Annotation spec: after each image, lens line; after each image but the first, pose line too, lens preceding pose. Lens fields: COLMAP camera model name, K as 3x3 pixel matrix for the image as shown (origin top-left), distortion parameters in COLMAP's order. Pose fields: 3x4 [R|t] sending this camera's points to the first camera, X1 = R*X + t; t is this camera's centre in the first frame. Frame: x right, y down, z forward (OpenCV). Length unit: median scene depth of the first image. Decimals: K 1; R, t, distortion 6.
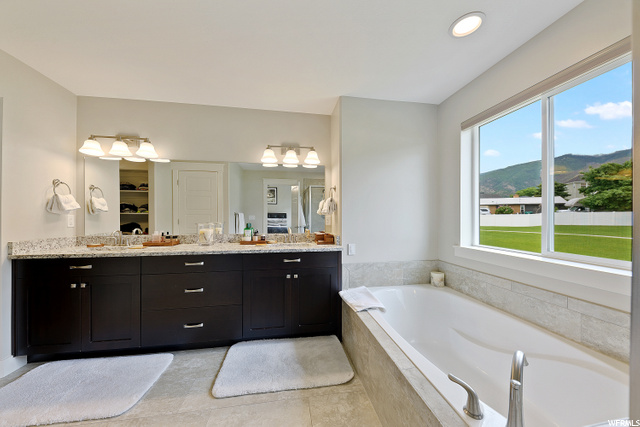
lens RADIAL K [[220.5, 0, 320.0], [0, 220.5, 213.5], [0, 0, 1]] dist [-0.000264, -0.000011]
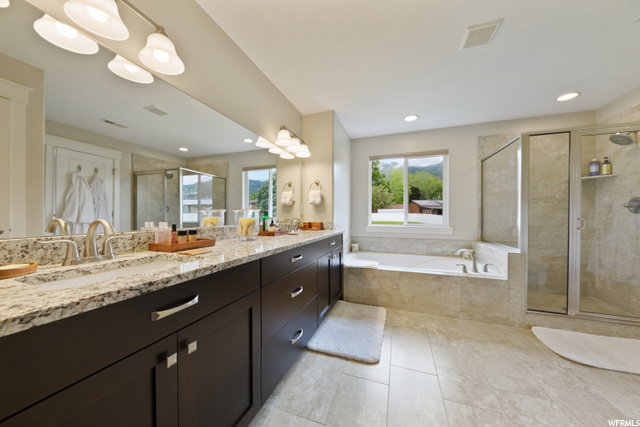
lens RADIAL K [[220.5, 0, 320.0], [0, 220.5, 213.5], [0, 0, 1]] dist [-0.000264, -0.000011]
pose [[0.481515, 0.009597, 0.876385, -1.249987], [-0.014350, 0.999892, -0.003066, 0.070282], [-0.876320, -0.011099, 0.481601, 0.563474]]
